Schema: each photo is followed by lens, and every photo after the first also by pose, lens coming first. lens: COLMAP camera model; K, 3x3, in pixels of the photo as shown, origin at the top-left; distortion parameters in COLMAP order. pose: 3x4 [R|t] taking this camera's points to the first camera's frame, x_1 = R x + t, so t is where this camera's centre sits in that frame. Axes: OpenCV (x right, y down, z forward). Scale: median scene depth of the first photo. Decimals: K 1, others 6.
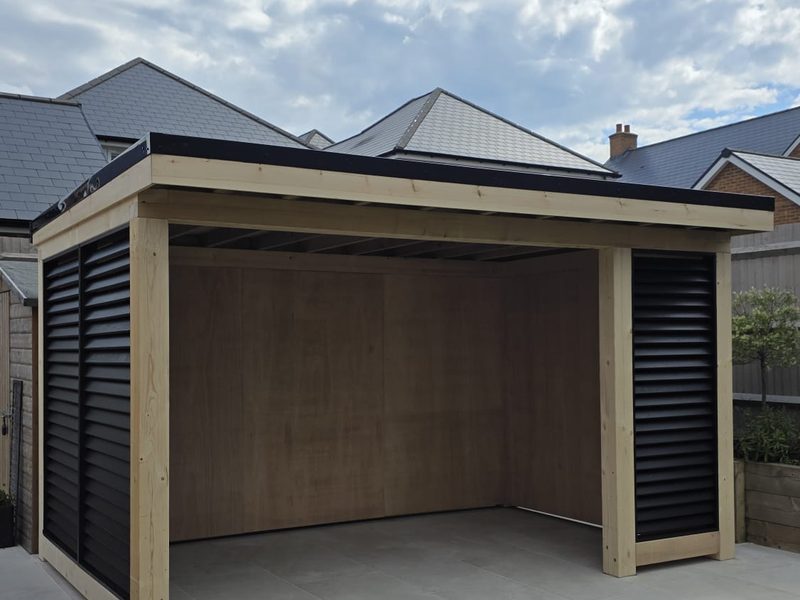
lens RADIAL K [[946.9, 0, 405.5], [0, 946.9, 341.1], [0, 0, 1]] dist [0.149651, -0.366407]
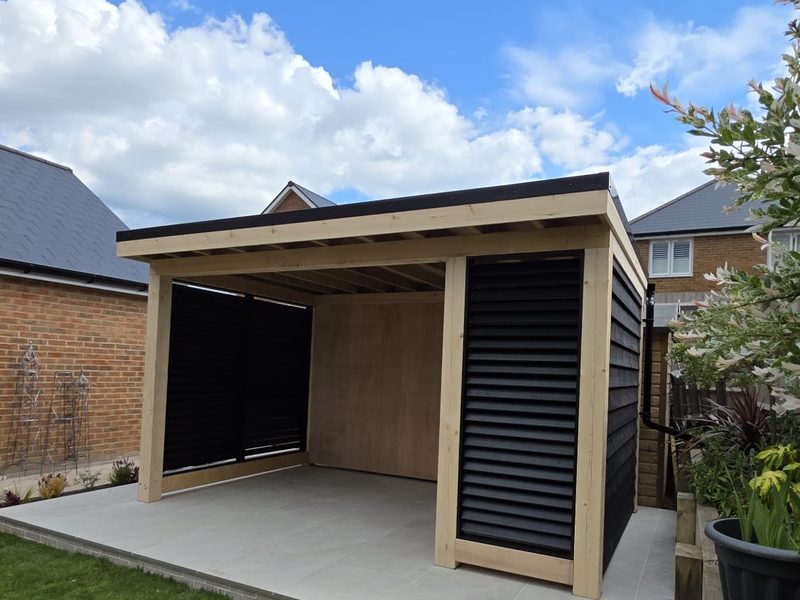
lens RADIAL K [[562.9, 0, 408.4], [0, 562.9, 361.0], [0, 0, 1]] dist [0.004967, -0.003181]
pose [[0.533381, 0.017484, -0.845695, 0.679163], [-0.037736, 0.999283, -0.003141, 0.020168], [0.845033, 0.033589, 0.533658, 0.581095]]
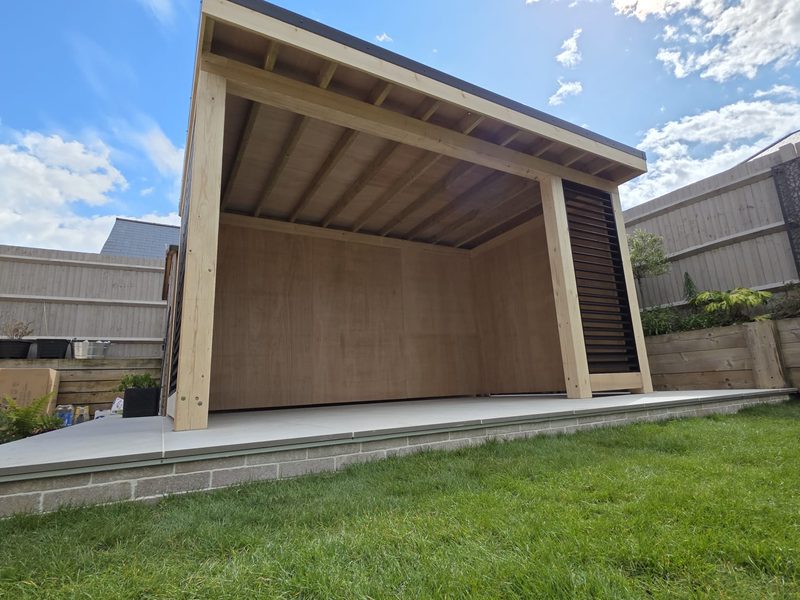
lens RADIAL K [[422.4, 0, 412.8], [0, 422.4, 298.5], [0, 0, 1]] dist [0.002314, -0.000191]
pose [[0.998965, -0.045384, 0.002915, -0.008972], [0.044992, 0.976920, -0.208812, 0.205395], [0.006629, 0.208727, 0.977952, 0.357184]]
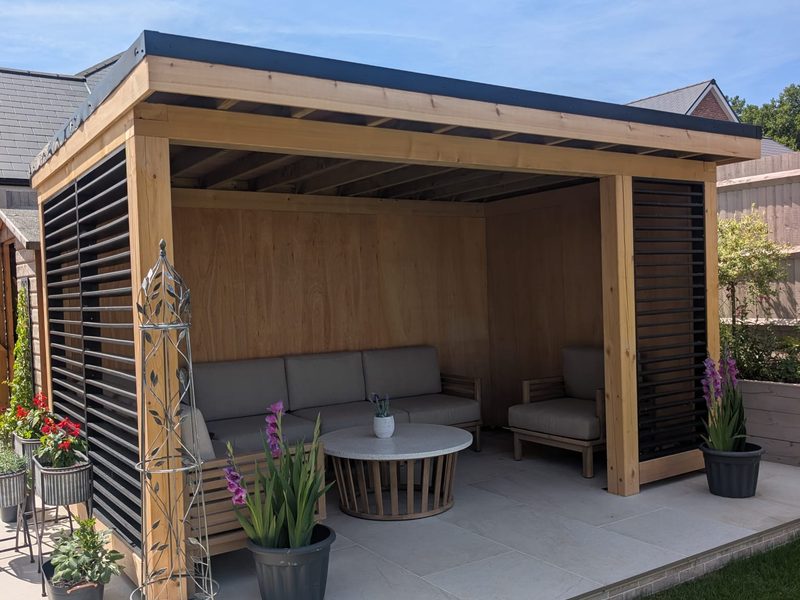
lens RADIAL K [[760.4, 0, 408.2], [0, 760.4, 321.0], [0, 0, 1]] dist [0.010567, -0.000598]
pose [[0.998010, -0.028537, 0.056236, -0.047858], [0.026051, 0.998672, 0.044455, 0.013583], [-0.057430, -0.042902, 0.997427, 0.185225]]
